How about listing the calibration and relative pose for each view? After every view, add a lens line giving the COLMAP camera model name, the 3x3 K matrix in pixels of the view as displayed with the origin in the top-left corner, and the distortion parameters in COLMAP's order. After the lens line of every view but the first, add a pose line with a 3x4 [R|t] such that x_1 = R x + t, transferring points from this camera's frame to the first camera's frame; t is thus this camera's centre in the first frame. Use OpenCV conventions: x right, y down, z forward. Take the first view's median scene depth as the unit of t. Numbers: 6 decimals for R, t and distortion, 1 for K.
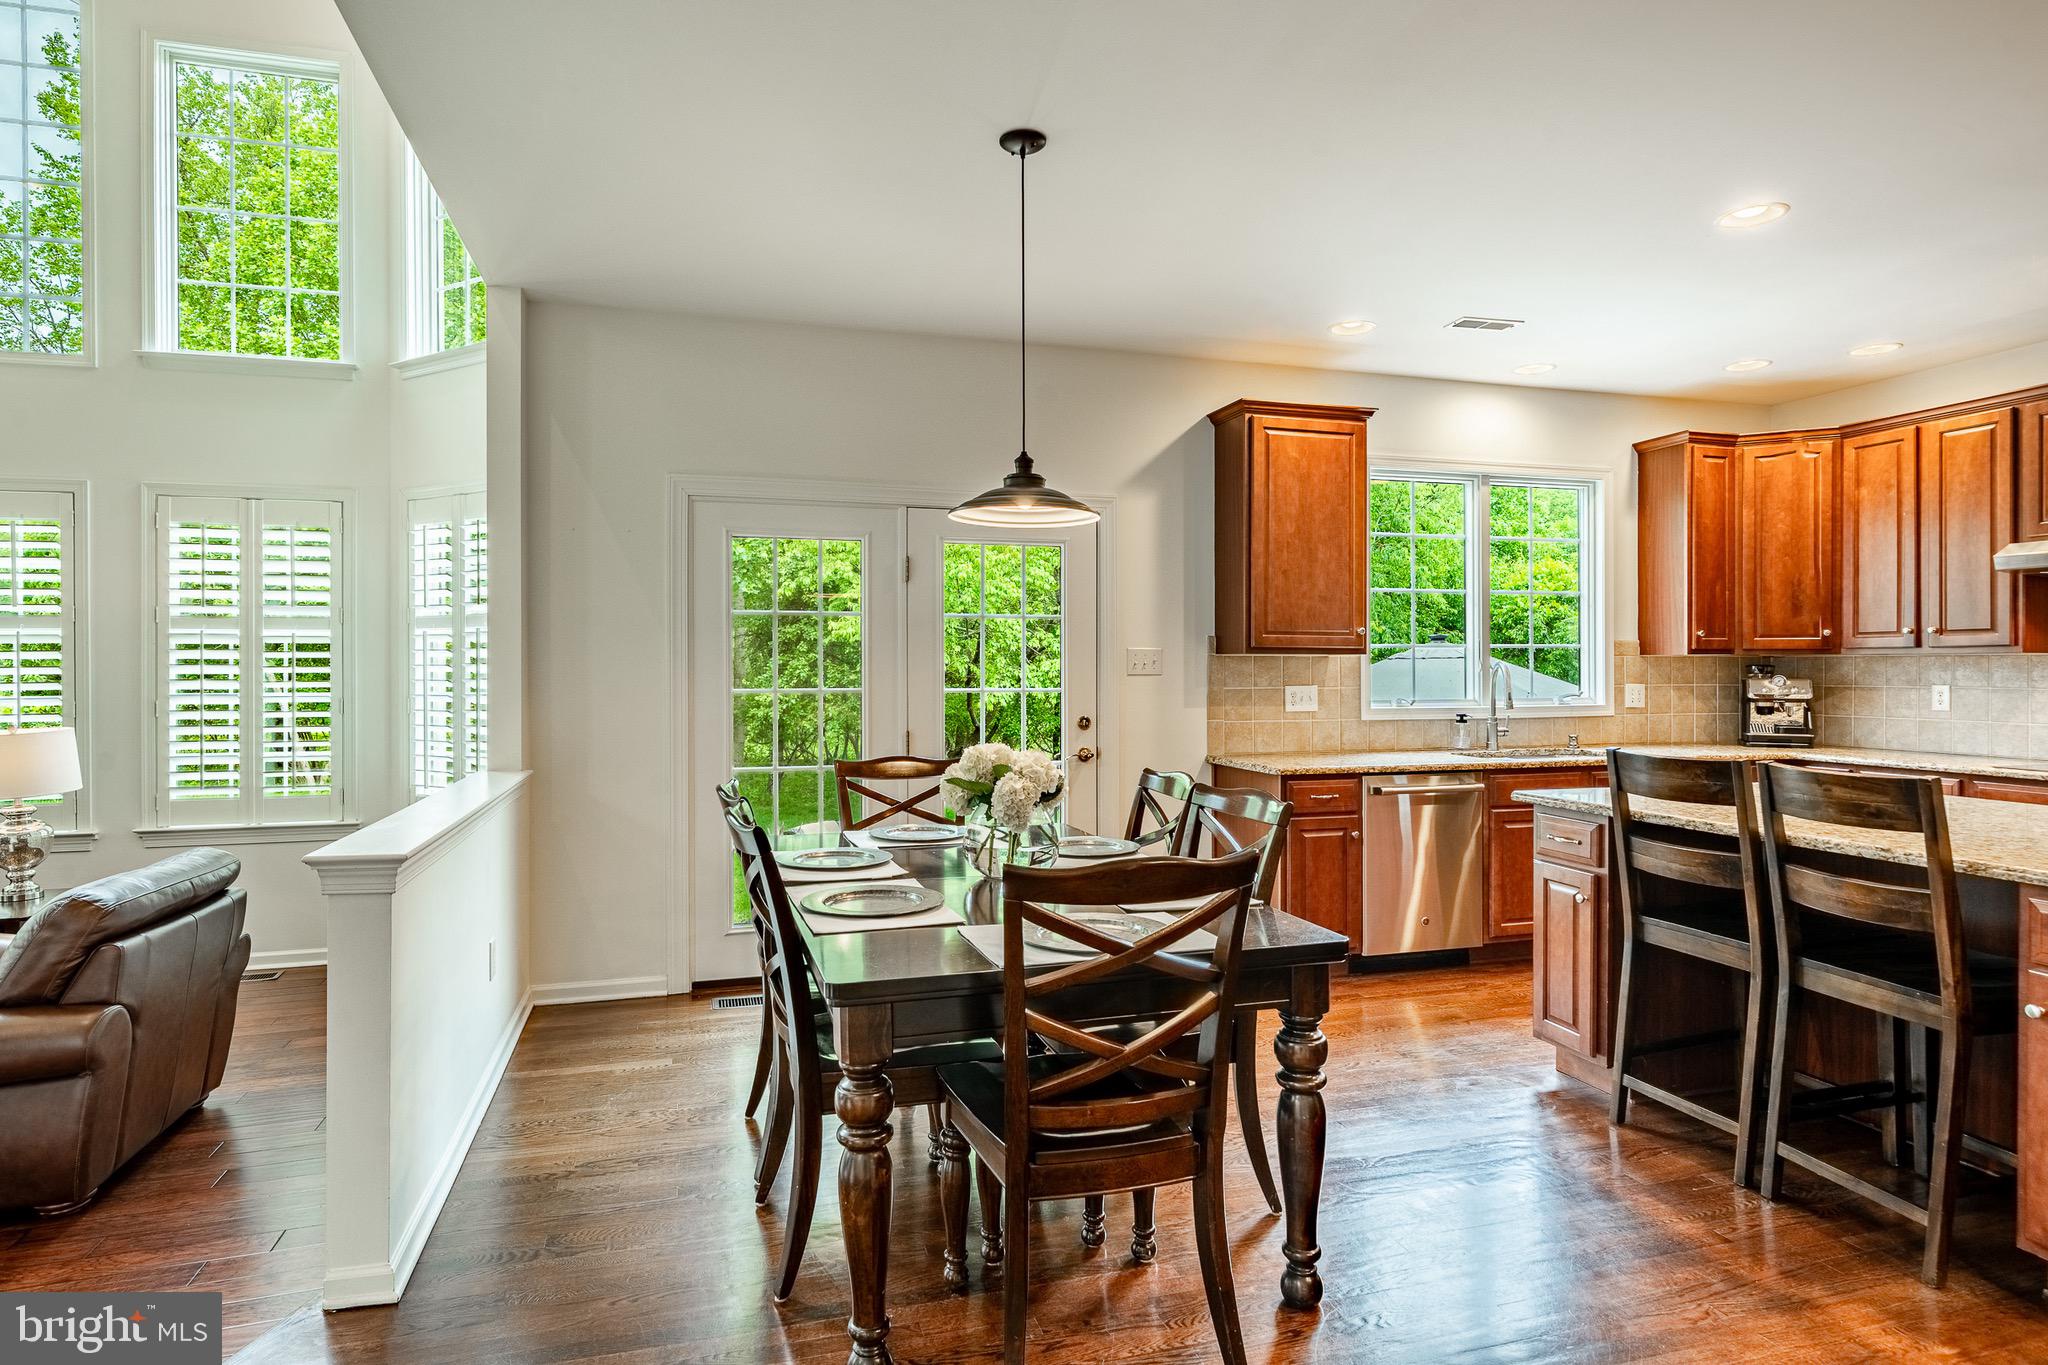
lens RADIAL K [[1115.5, 0, 1008.4], [0, 1115.5, 664.1], [0, 0, 1]] dist [0.000348, 0.000029]
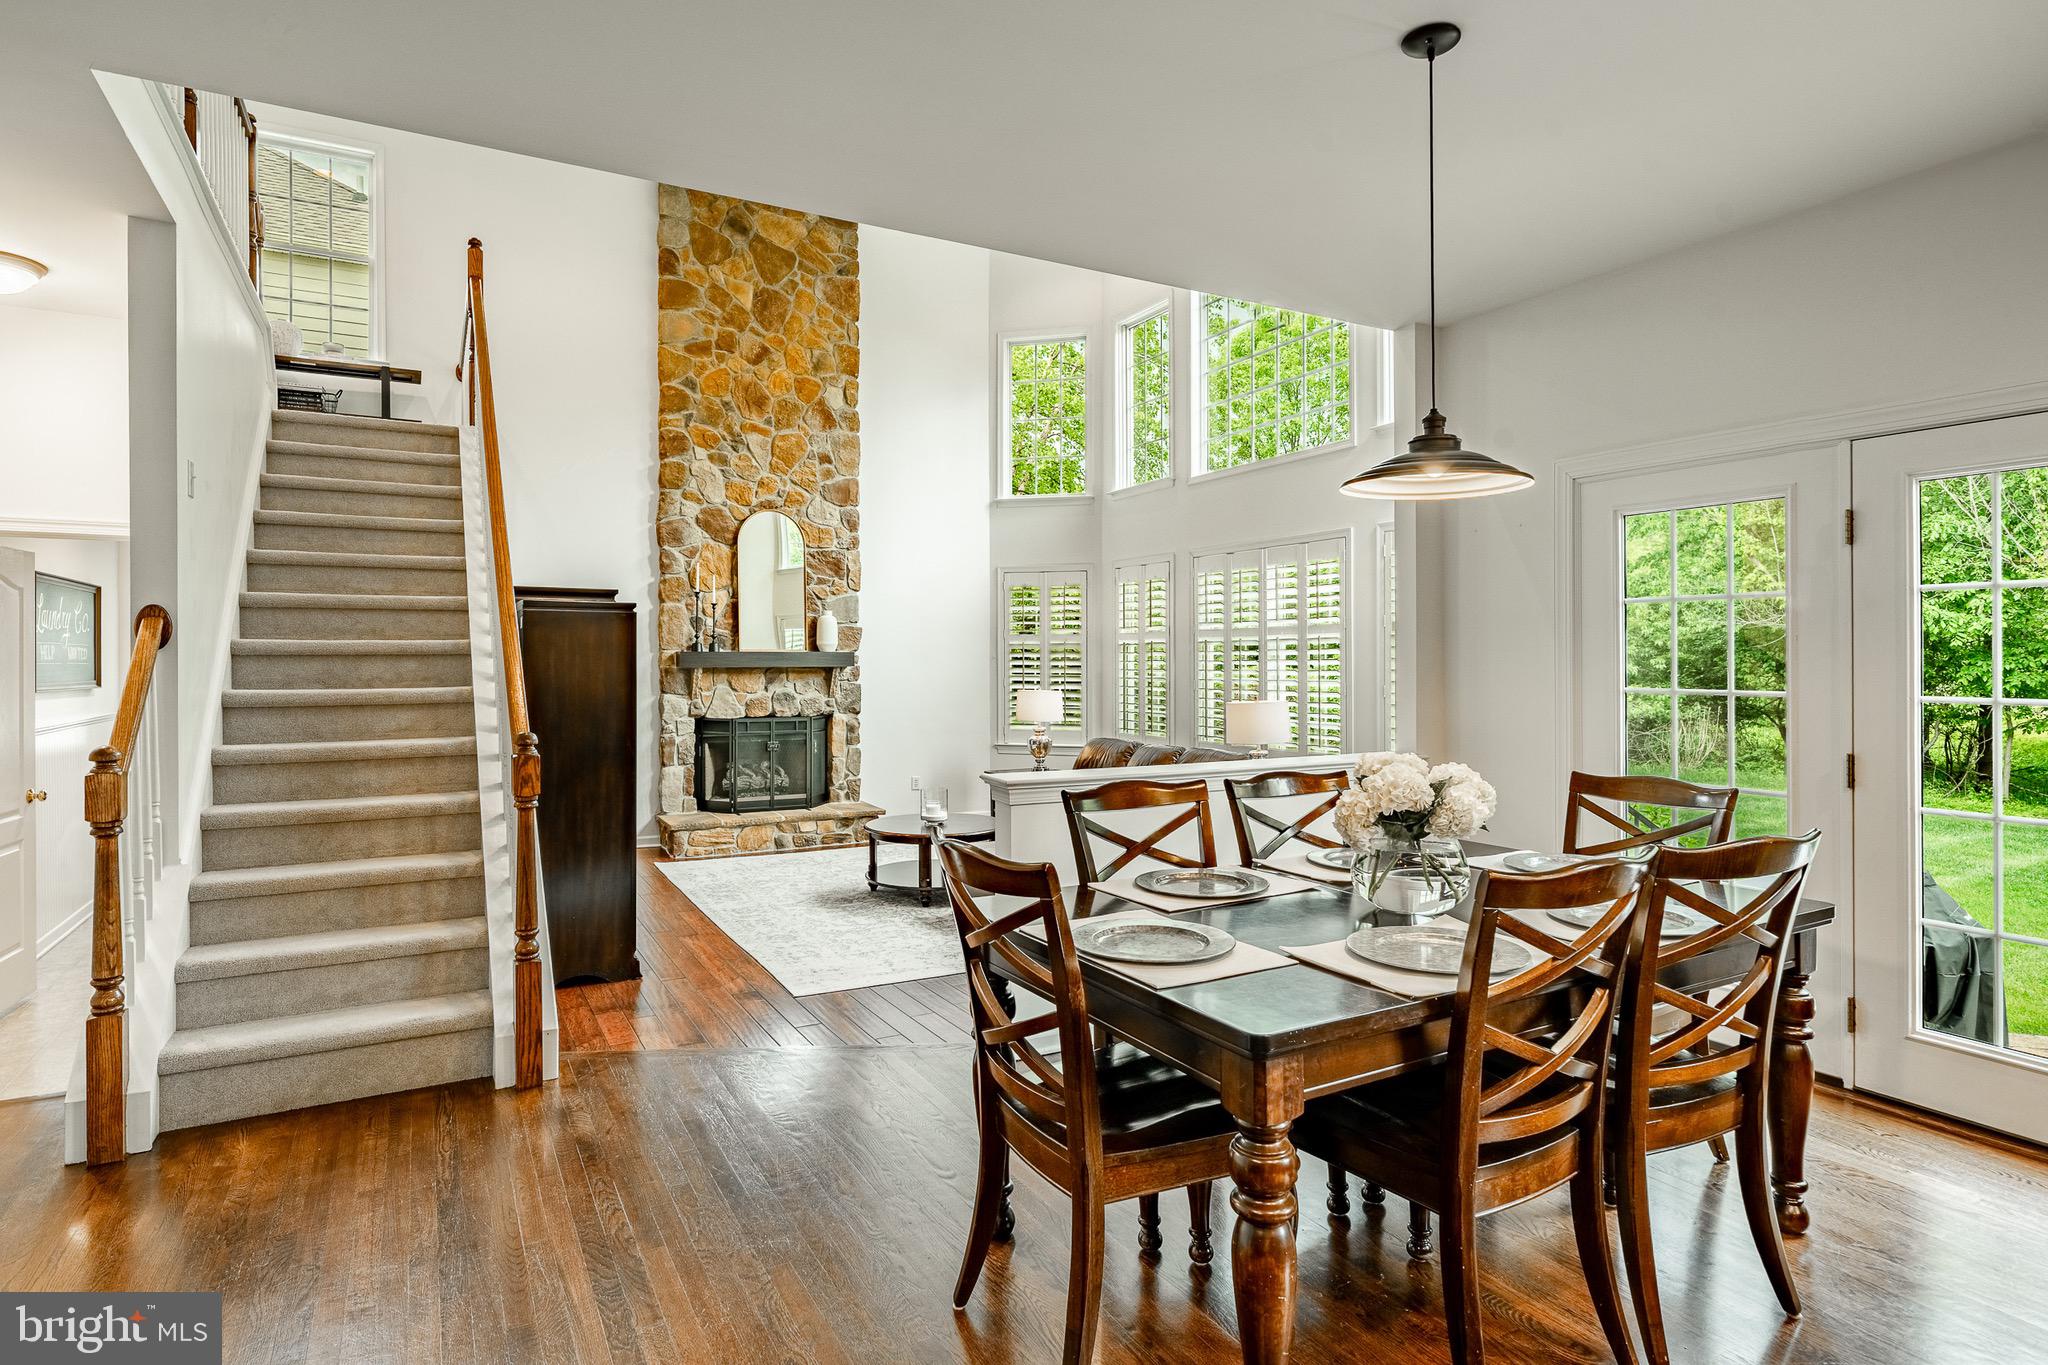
lens RADIAL K [[1084.2, 0, 1034.3], [0, 1084.2, 648.9], [0, 0, 1]] dist [-0.002142, -0.000645]
pose [[0.237616, -0.008745, -0.971320, 0.455372], [-0.000073, 0.999959, -0.009021, -0.000831], [0.971359, 0.002214, 0.237606, 0.317429]]
